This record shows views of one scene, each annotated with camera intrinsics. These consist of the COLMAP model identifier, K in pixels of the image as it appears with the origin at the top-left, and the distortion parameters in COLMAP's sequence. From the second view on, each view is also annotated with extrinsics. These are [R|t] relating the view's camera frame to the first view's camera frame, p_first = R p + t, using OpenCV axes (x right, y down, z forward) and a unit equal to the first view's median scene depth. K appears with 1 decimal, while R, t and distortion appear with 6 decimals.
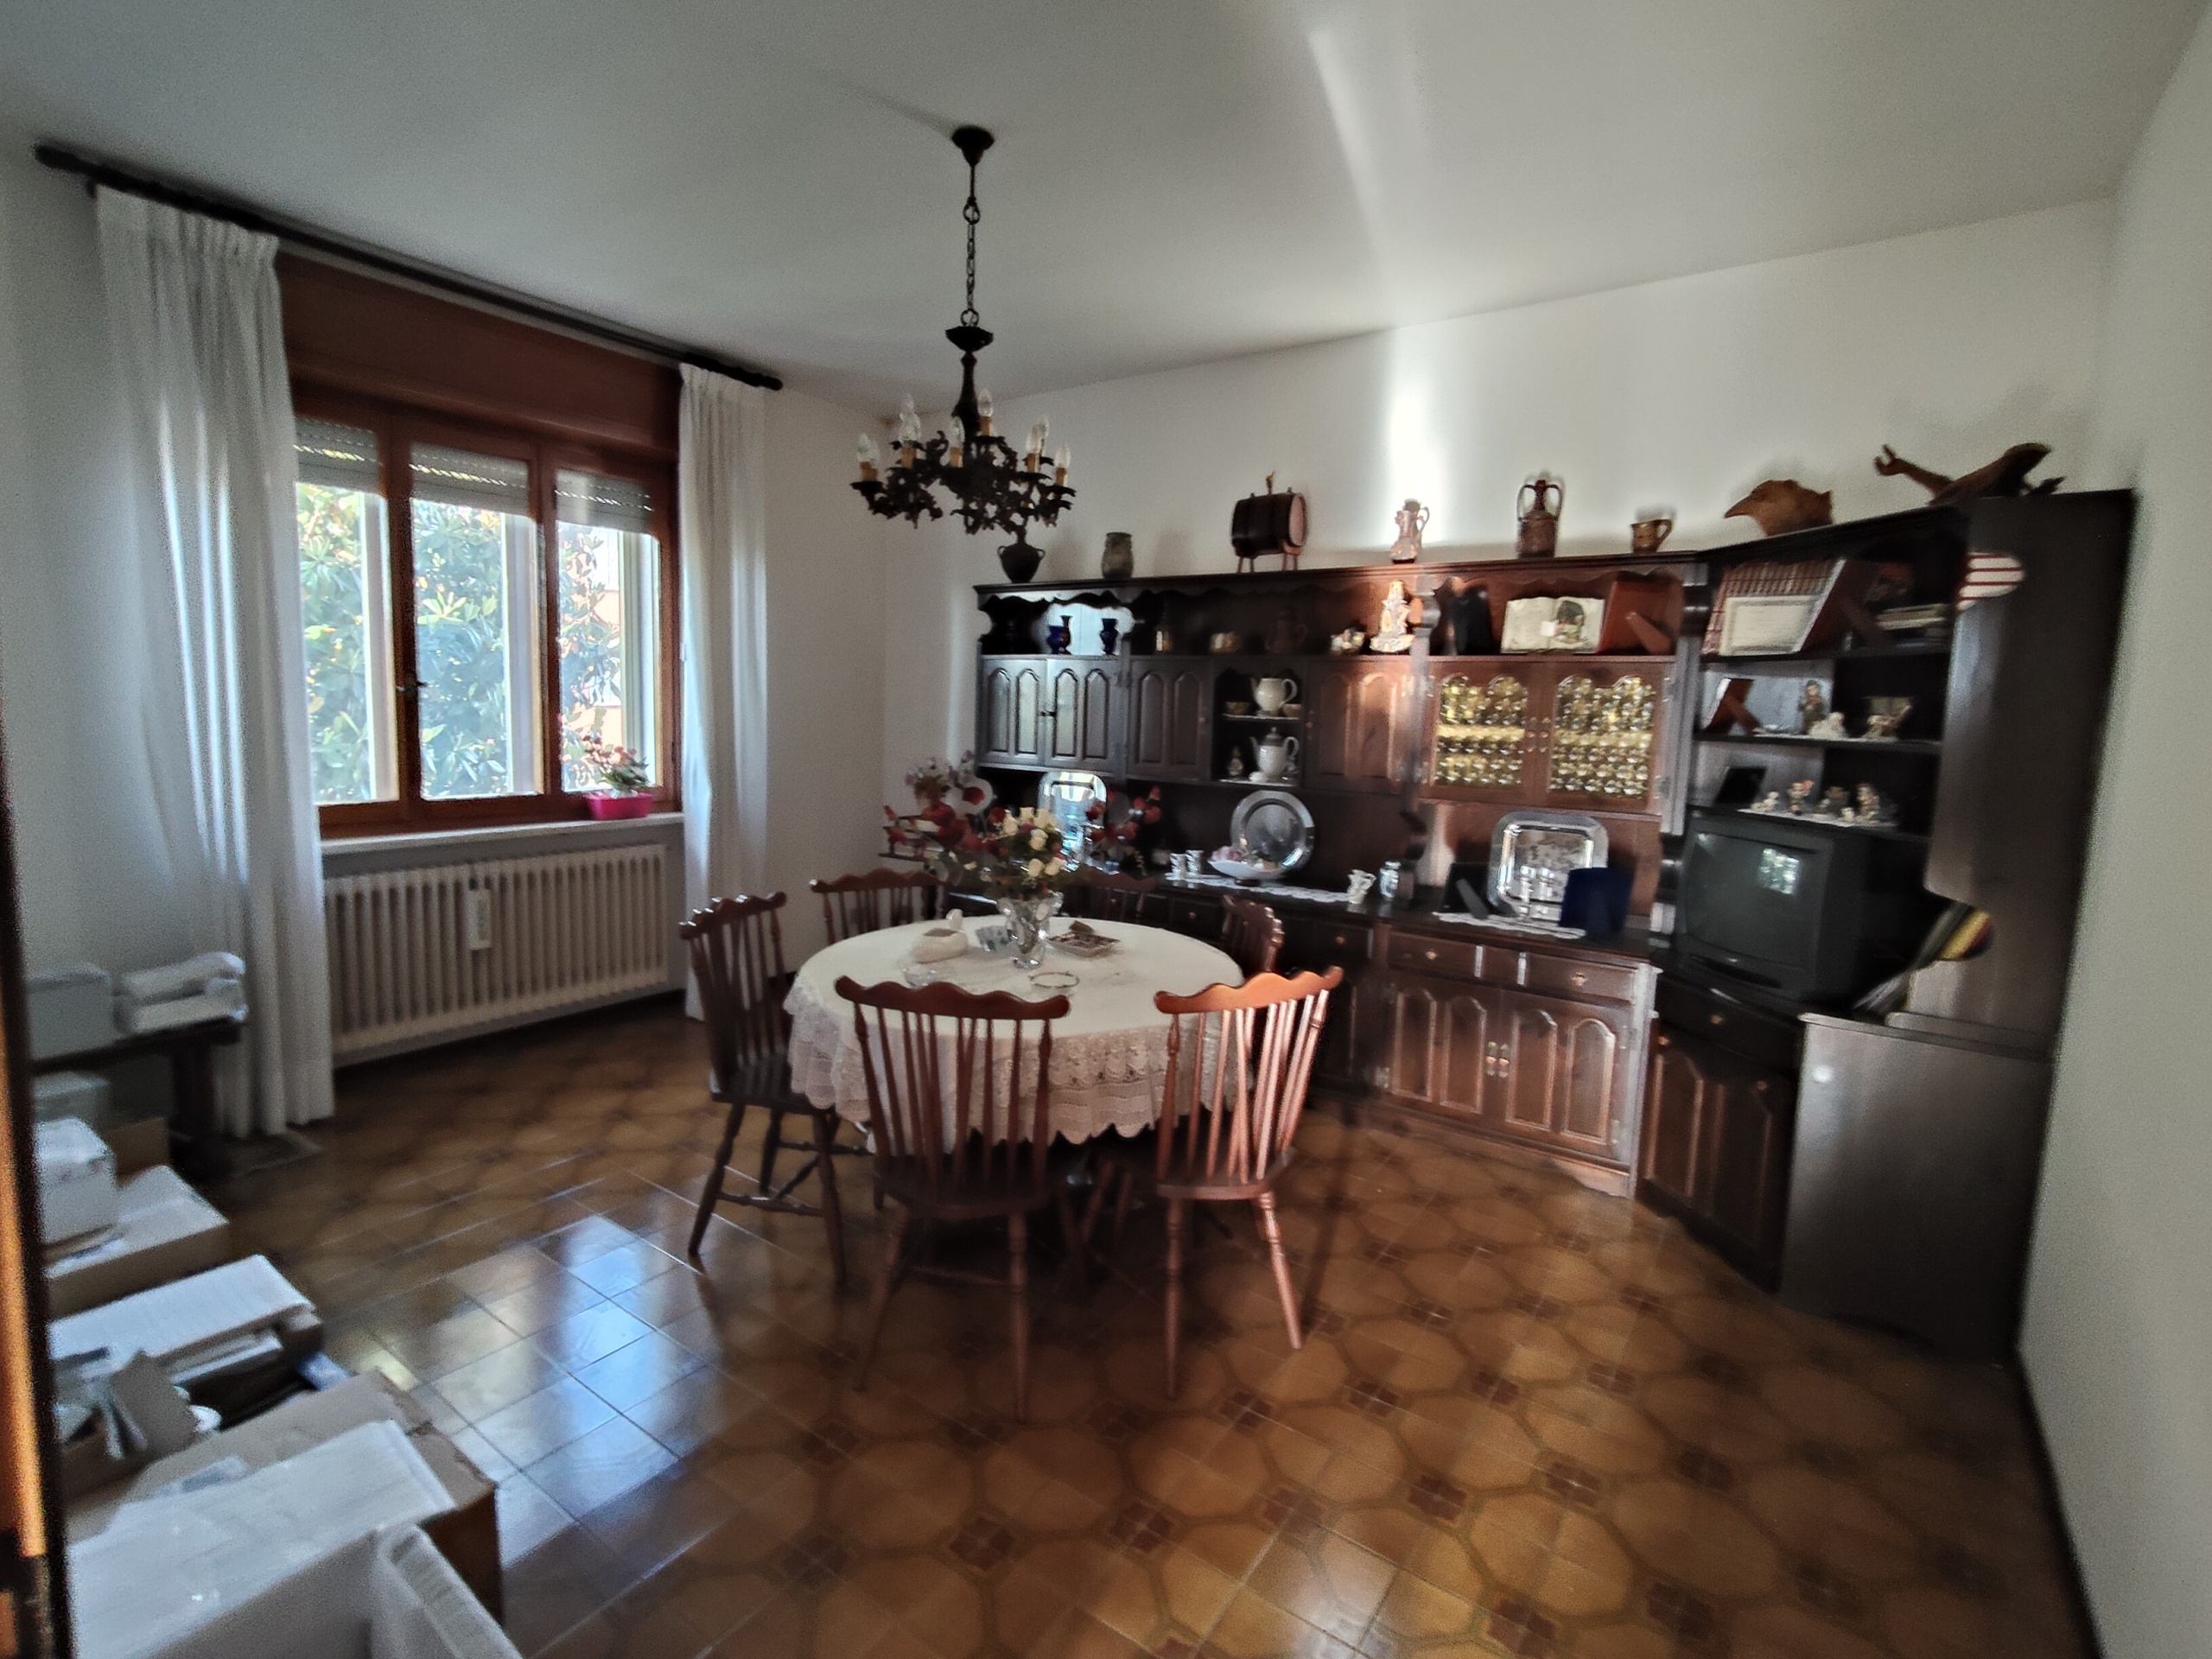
lens RADIAL K [[1037.1, 0, 1085.6], [0, 1037.1, 817.3], [0, 0, 1]] dist [0.000374, 0.000432]
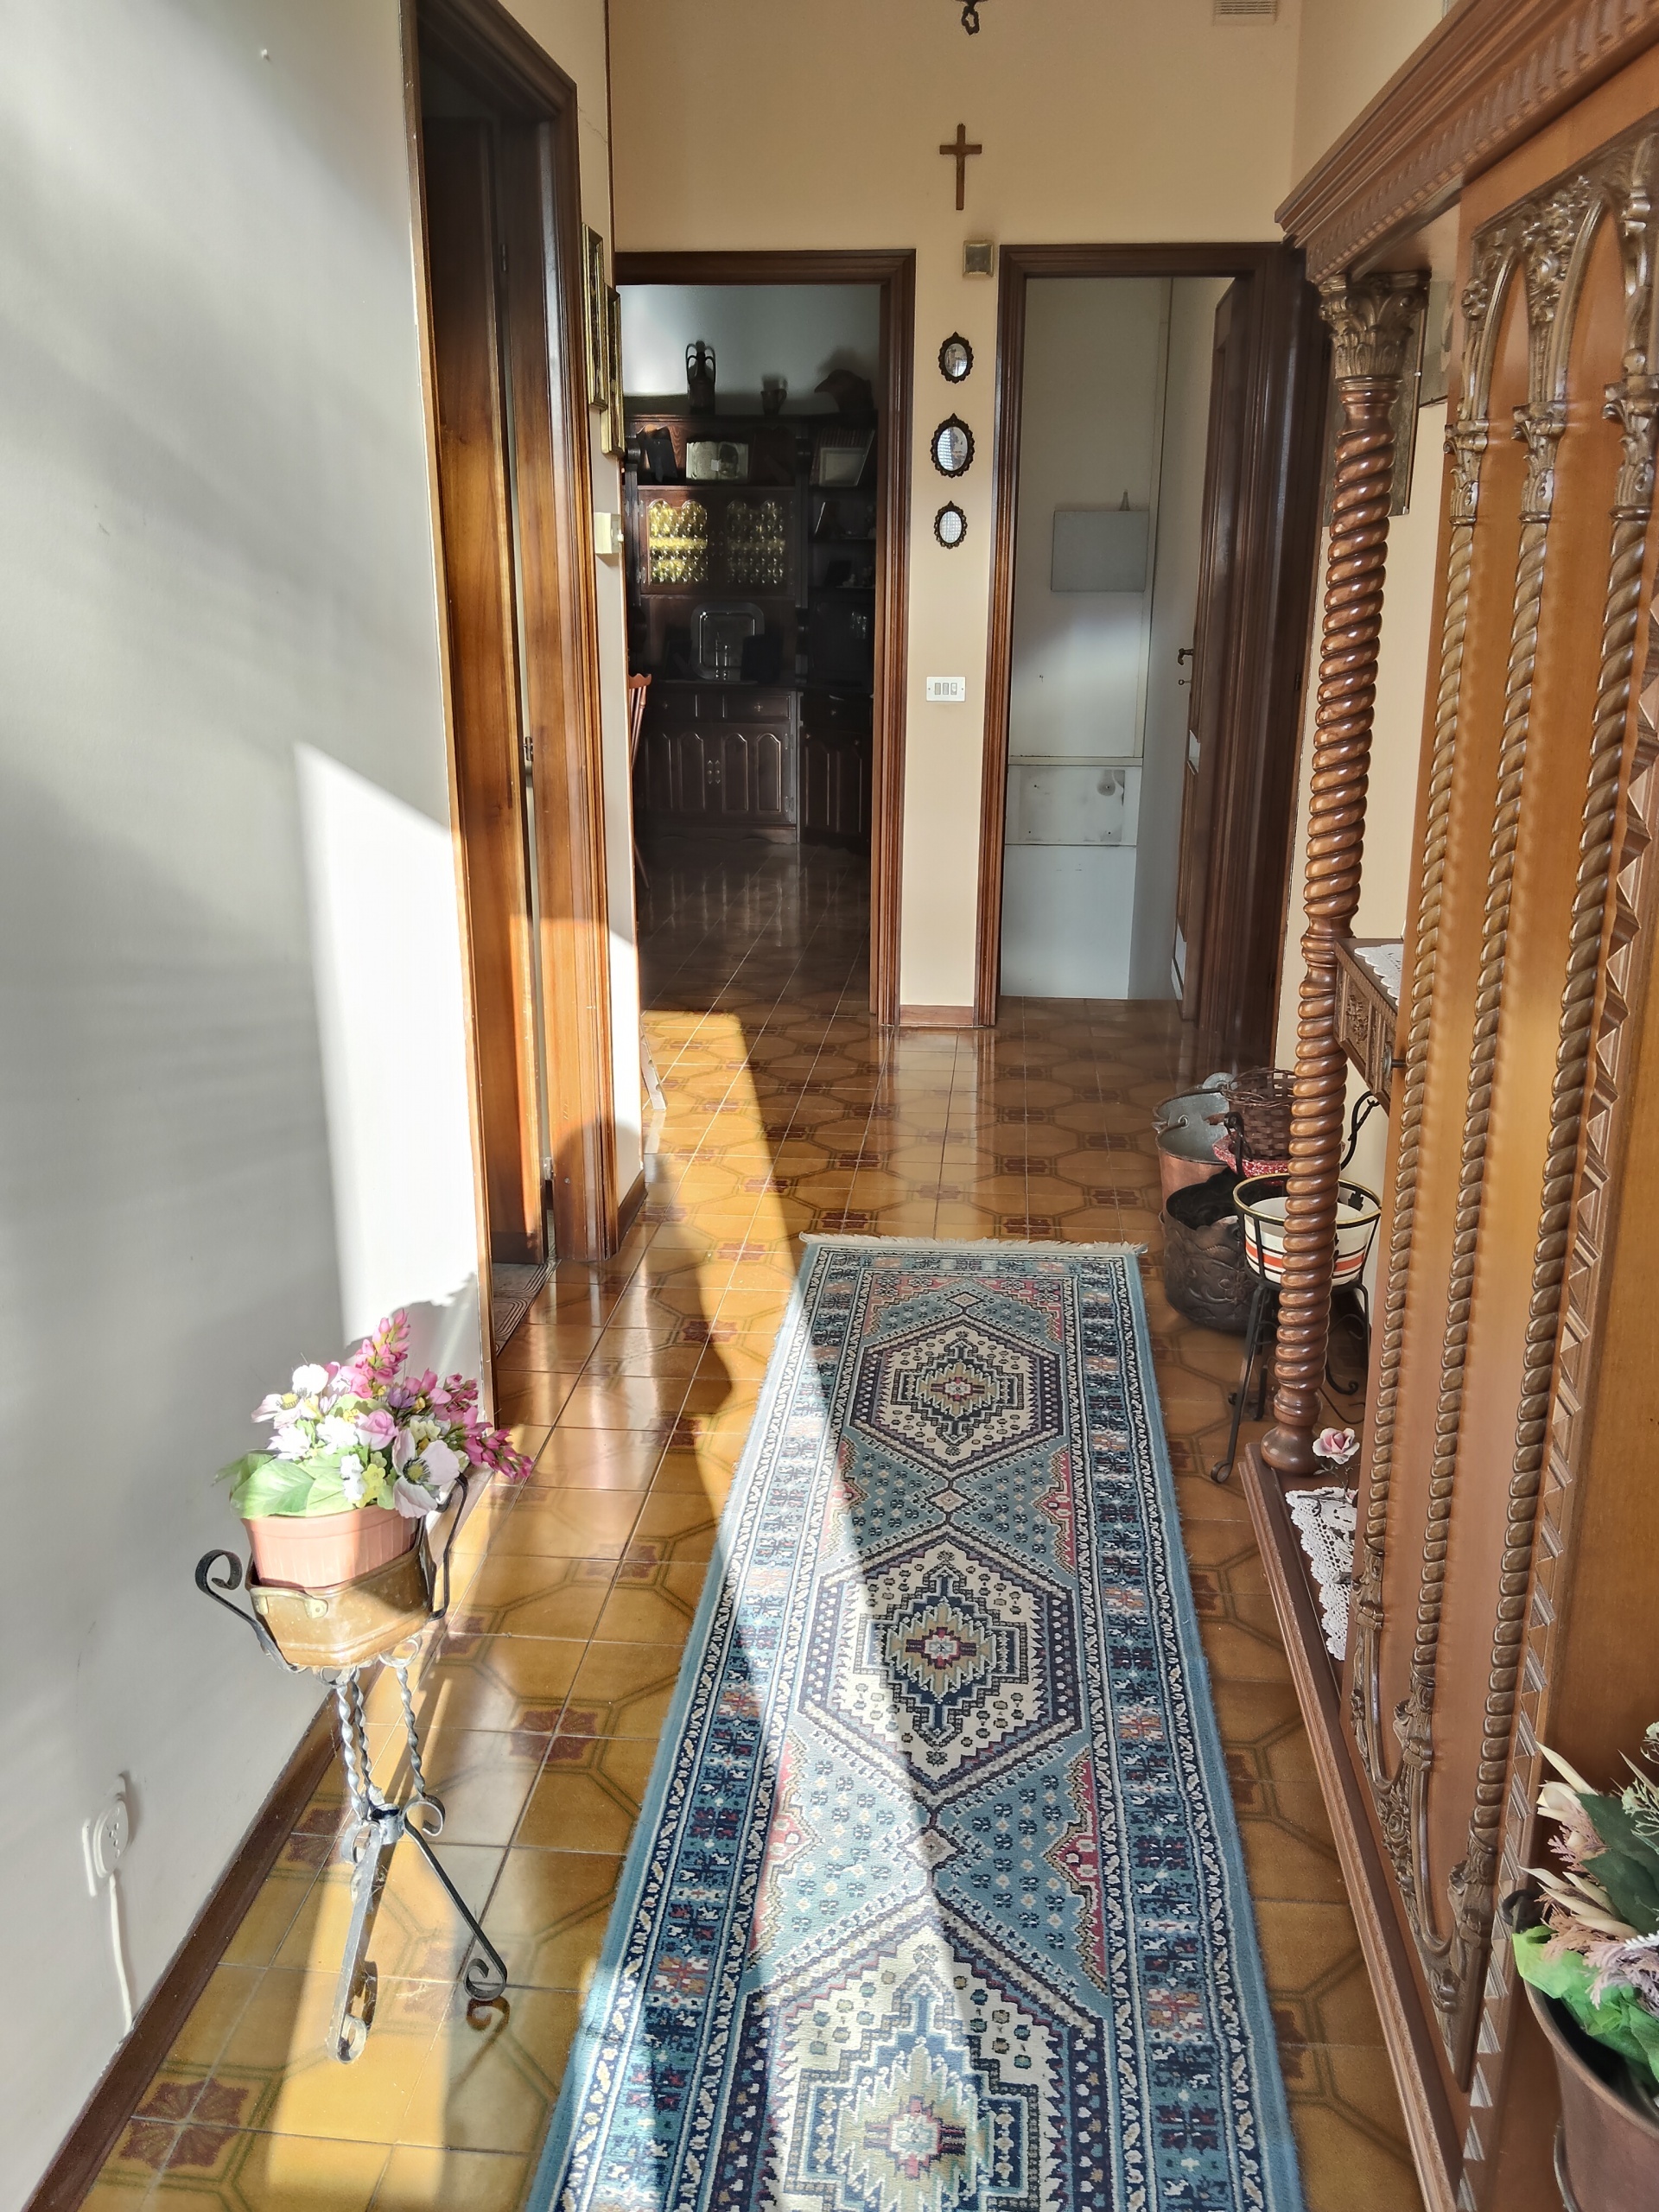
lens RADIAL K [[1735.7, 0, 834.8], [0, 1735.7, 1111.0], [0, 0, 1]] dist [0.006221, -0.012451]
pose [[0.863754, -0.177890, 0.471471, -0.721484], [0.076607, 0.971097, 0.226057, 0.158027], [-0.498058, -0.159139, 0.852416, -1.304438]]
